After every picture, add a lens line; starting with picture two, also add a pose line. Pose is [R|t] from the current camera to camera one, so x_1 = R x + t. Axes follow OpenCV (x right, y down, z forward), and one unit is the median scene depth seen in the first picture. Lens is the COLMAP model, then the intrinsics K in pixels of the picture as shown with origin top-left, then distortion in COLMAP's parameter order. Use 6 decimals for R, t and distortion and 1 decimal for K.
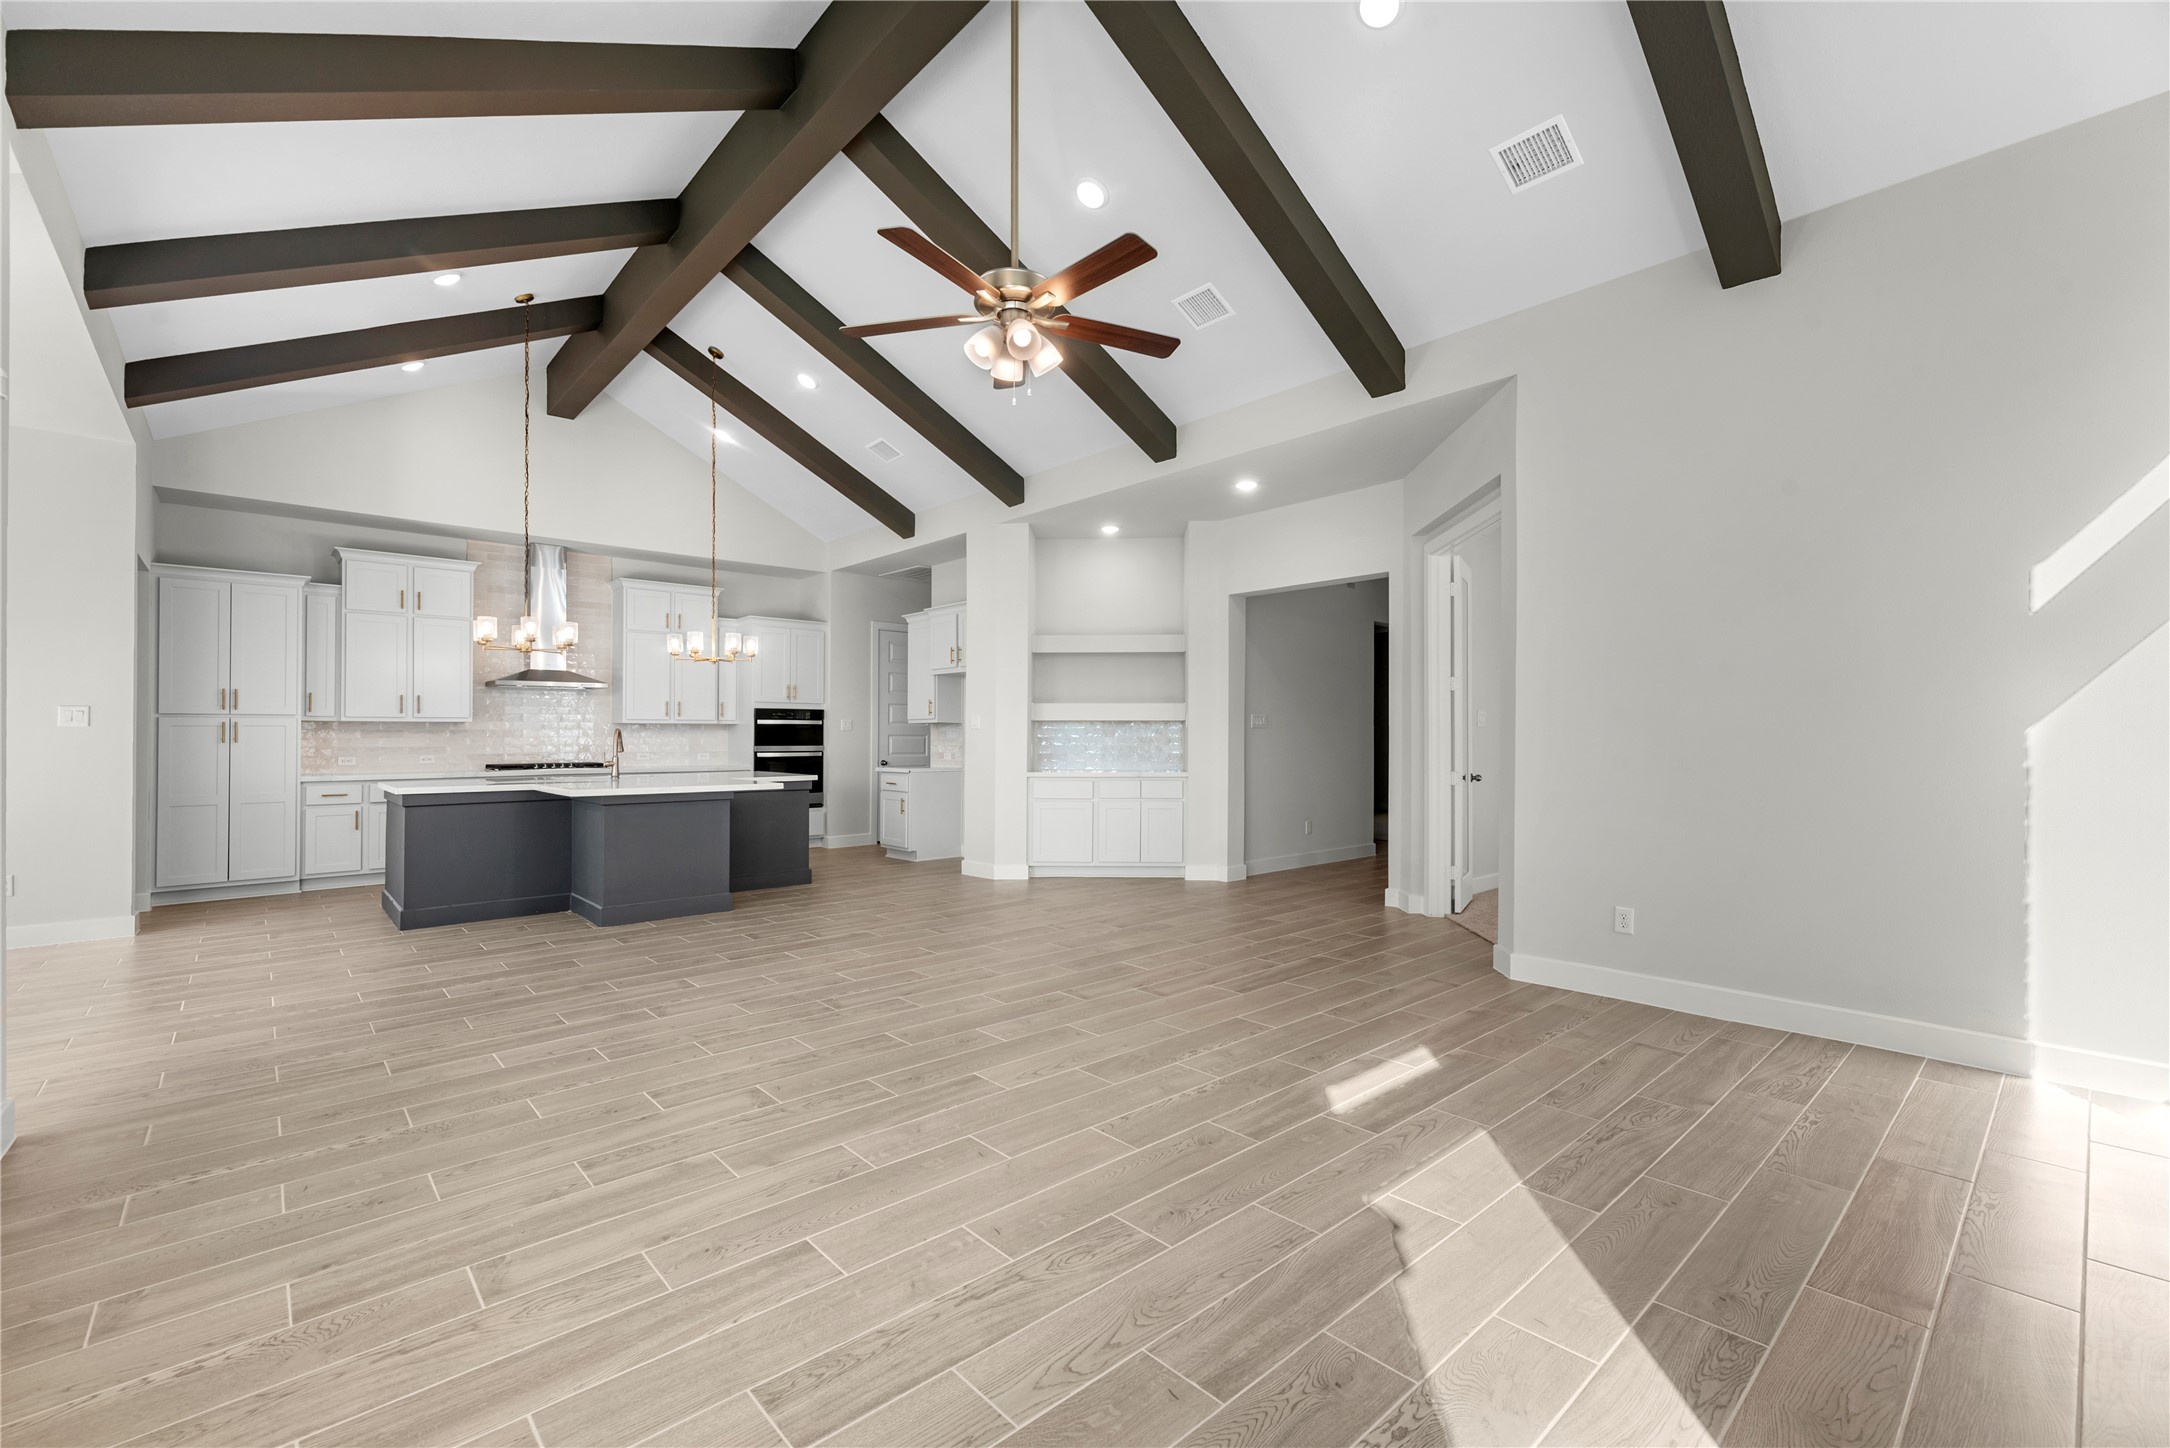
lens RADIAL K [[914.9, 0, 1090.8], [0, 914.9, 726.3], [0, 0, 1]] dist [-0.000001, -0.000238]
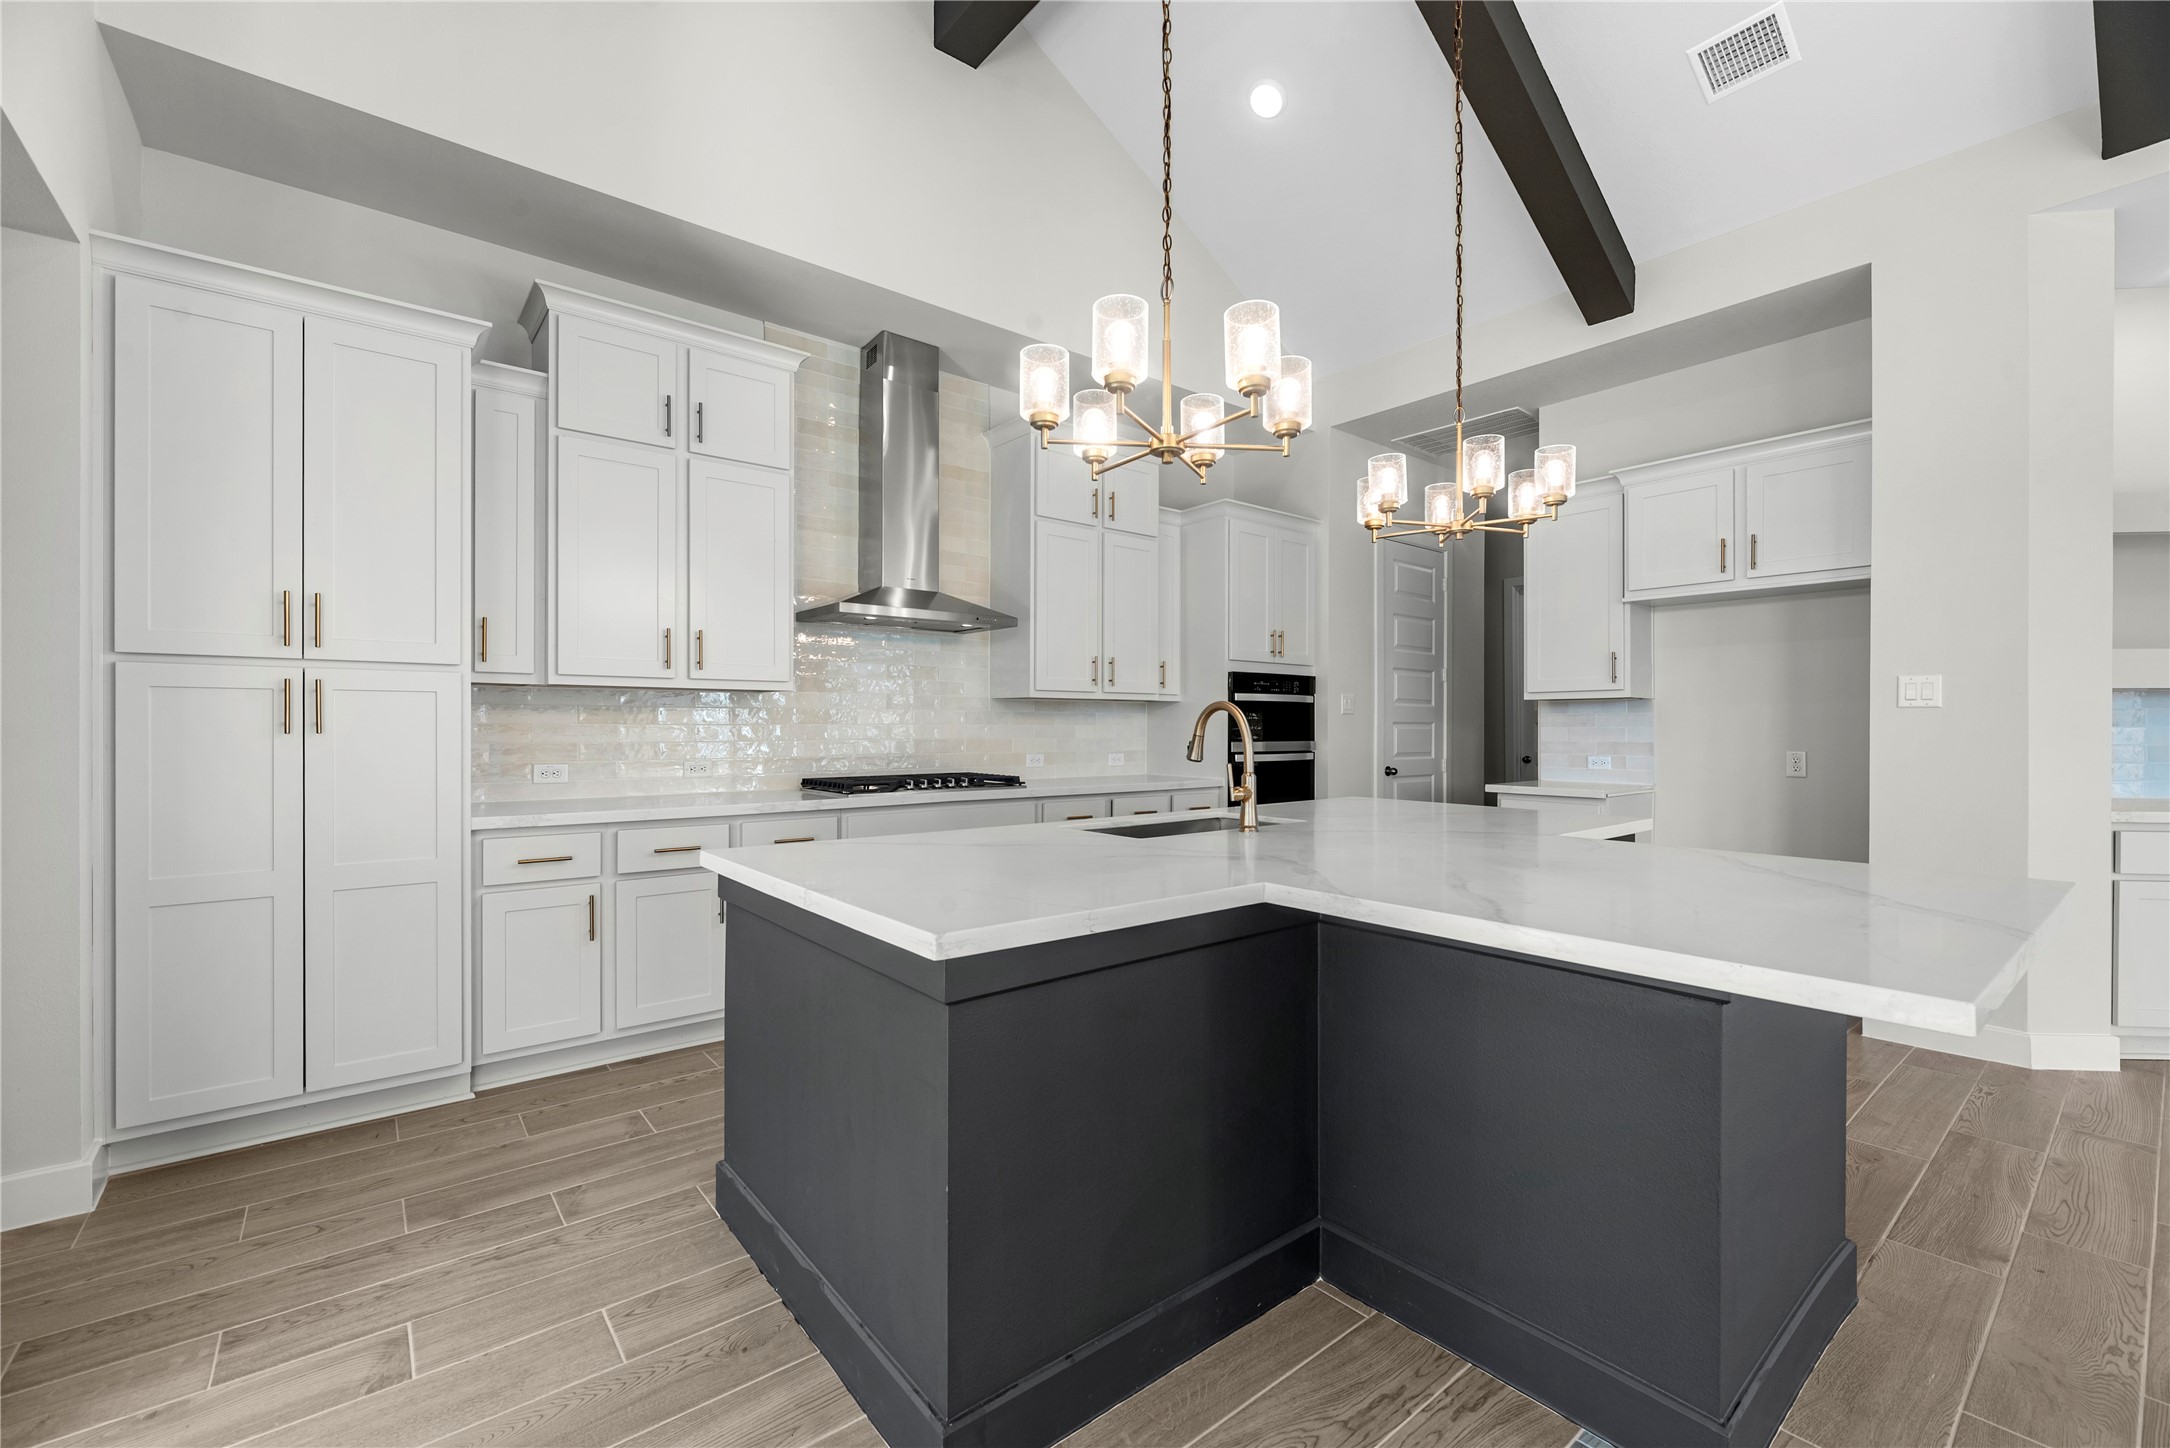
lens RADIAL K [[881.7, 0, 1043.3], [0, 881.7, 731.1], [0, 0, 1]] dist [0.001420, -0.000008]
pose [[0.996710, 0.004710, -0.080918, -0.549062], [-0.003356, 0.999852, 0.016858, 0.008634], [0.080986, -0.016531, 0.996578, 0.598105]]
